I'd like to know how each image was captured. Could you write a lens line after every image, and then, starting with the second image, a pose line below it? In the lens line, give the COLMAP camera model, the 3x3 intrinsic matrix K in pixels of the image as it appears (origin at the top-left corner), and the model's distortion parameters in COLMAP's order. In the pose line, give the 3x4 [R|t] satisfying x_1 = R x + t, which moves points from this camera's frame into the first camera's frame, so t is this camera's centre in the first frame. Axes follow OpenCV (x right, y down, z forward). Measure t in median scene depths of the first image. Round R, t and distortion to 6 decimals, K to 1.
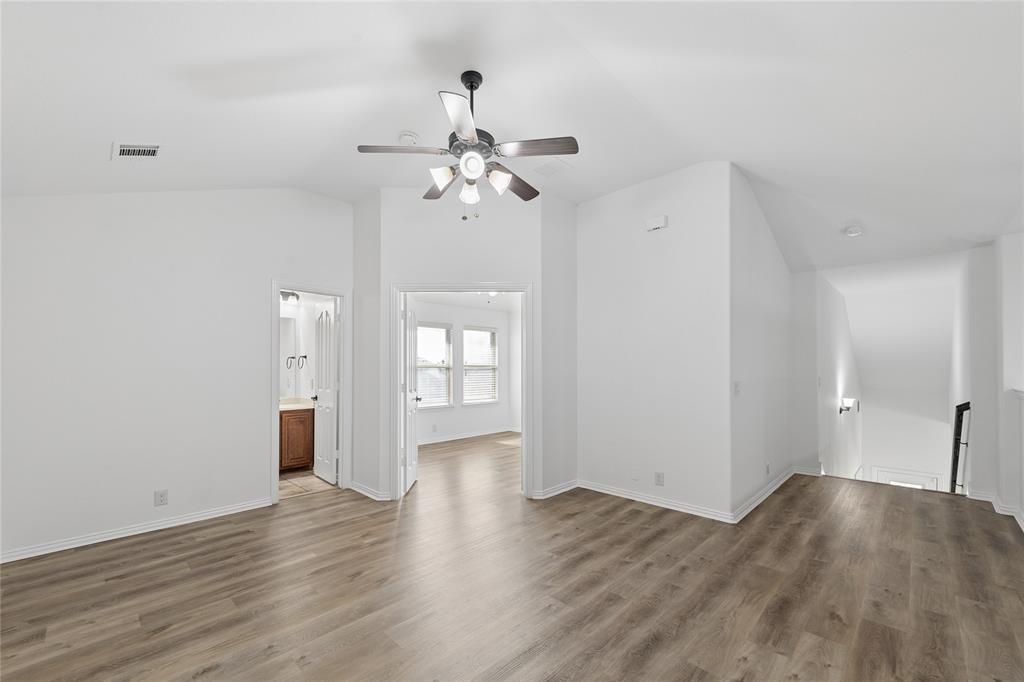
lens RADIAL K [[405.1, 0, 512.1], [0, 405.1, 348.5], [0, 0, 1]] dist [0.017633, -0.006346]
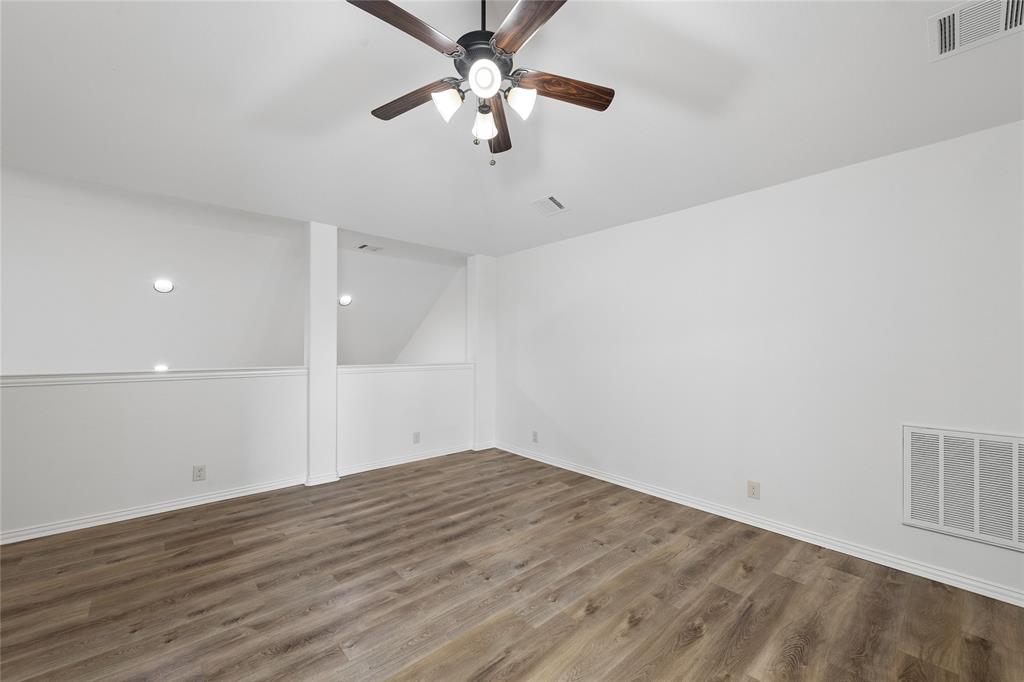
lens RADIAL K [[405.1, 0, 512.1], [0, 405.1, 348.5], [0, 0, 1]] dist [0.017633, -0.006346]
pose [[-0.997755, -0.002194, 0.066939, -0.202359], [-0.005597, 0.998699, -0.050695, 0.091349], [-0.066740, -0.050956, -0.996468, 1.748899]]
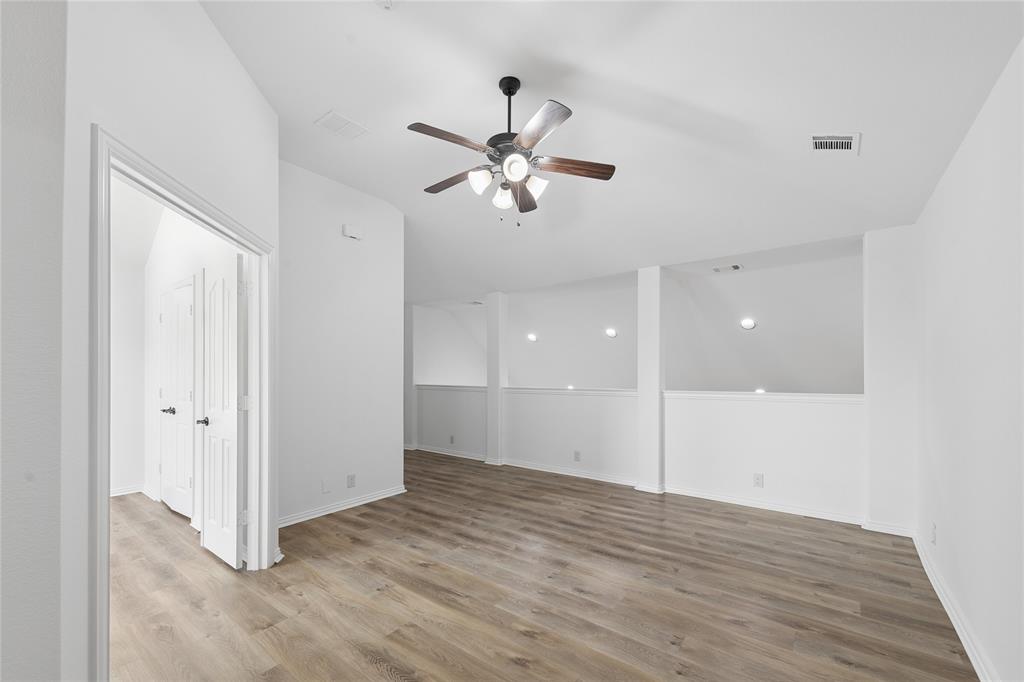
lens RADIAL K [[414.5, 0, 506.7], [0, 414.5, 350.0], [0, 0, 1]] dist [0.018265, -0.006712]
pose [[-0.113247, 0.060562, 0.991719, -1.105286], [-0.048744, 0.996600, -0.066426, 0.063716], [-0.992370, -0.055863, -0.109910, 1.109309]]
